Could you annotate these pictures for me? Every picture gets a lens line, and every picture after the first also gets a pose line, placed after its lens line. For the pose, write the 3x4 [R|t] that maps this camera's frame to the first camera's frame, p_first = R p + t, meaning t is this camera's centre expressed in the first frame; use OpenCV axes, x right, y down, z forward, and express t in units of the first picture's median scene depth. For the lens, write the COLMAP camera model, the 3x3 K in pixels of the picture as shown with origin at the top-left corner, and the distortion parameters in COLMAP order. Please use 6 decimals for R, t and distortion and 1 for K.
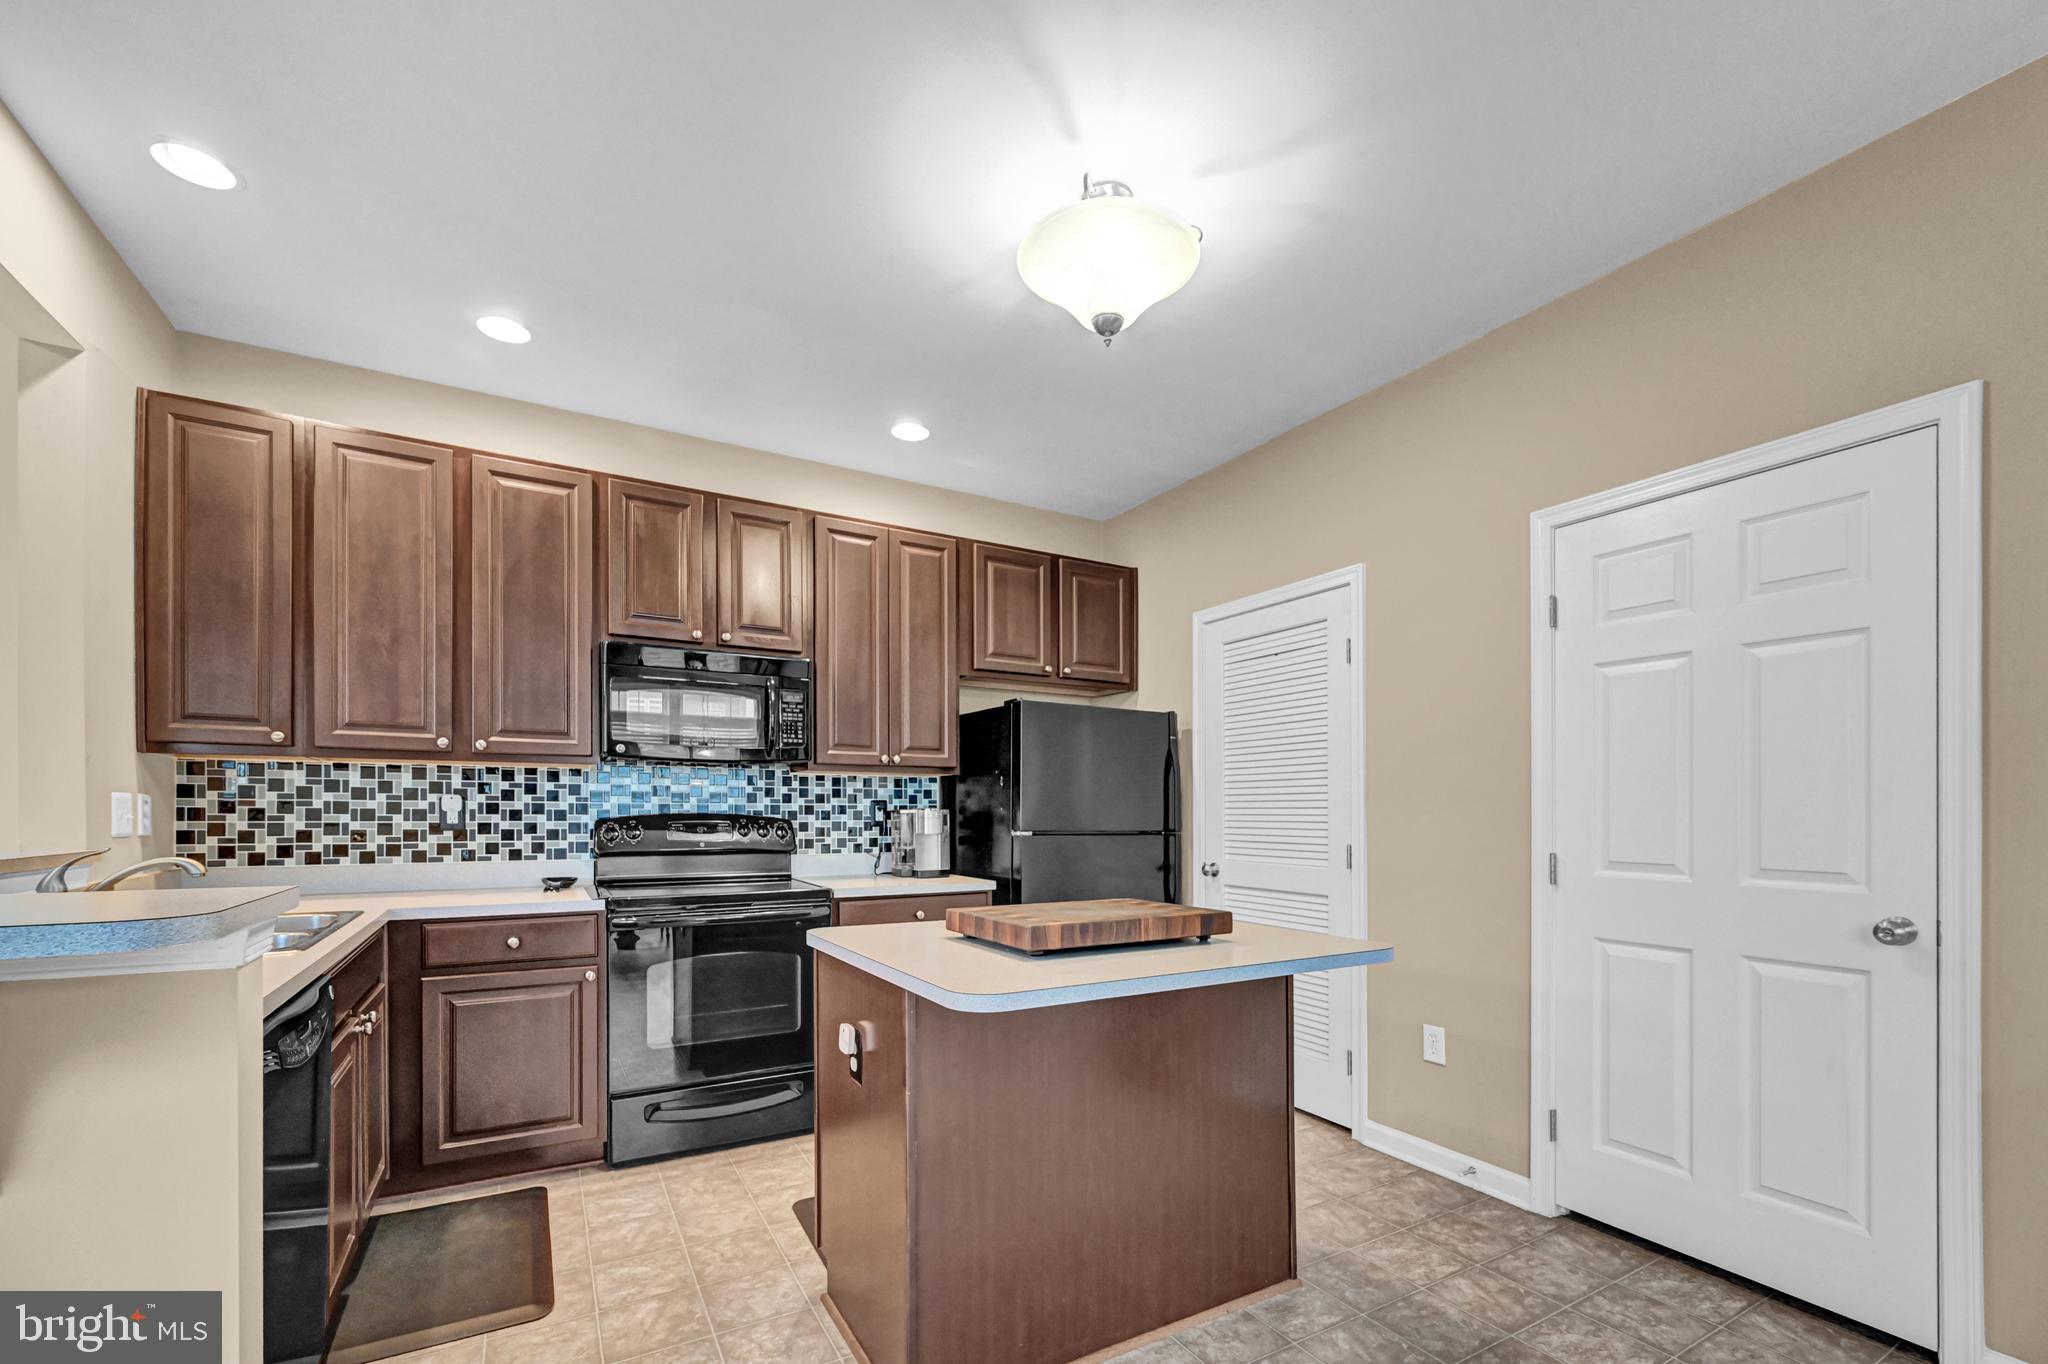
lens RADIAL K [[849.8, 0, 1021.2], [0, 849.8, 817.8], [0, 0, 1]] dist [-0.002904, -0.000336]
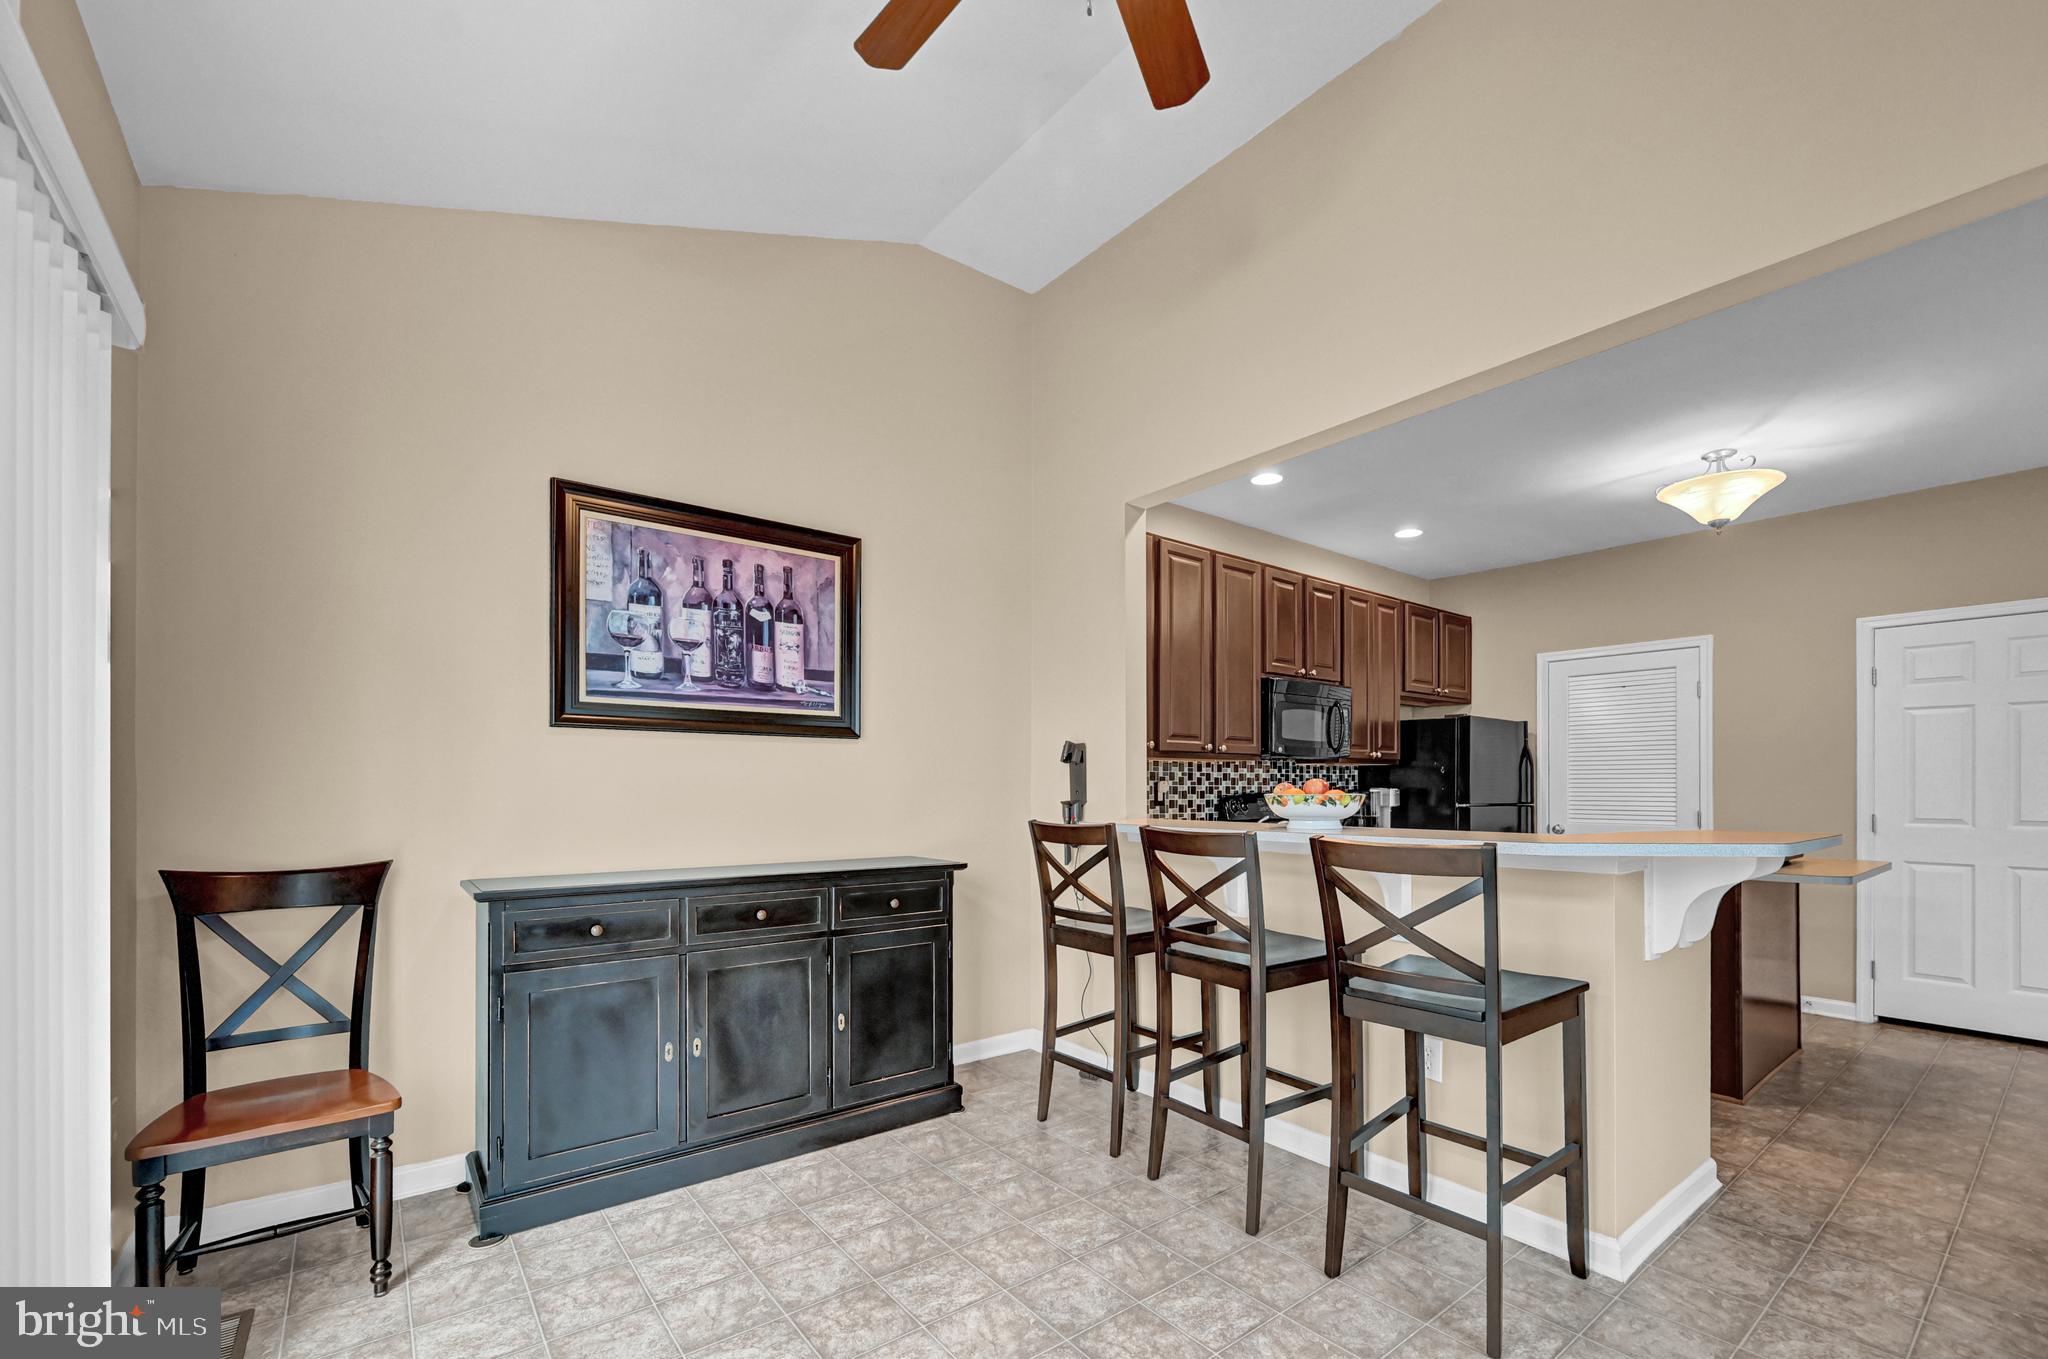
lens RADIAL K [[830.0, 0, 1029.8], [0, 830.0, 795.2], [0, 0, 1]] dist [-0.014699, 0.000990]
pose [[0.991841, -0.006355, 0.127319, -1.017560], [0.005629, 0.999966, 0.006058, -0.012498], [-0.127353, -0.005292, 0.991843, -0.355533]]
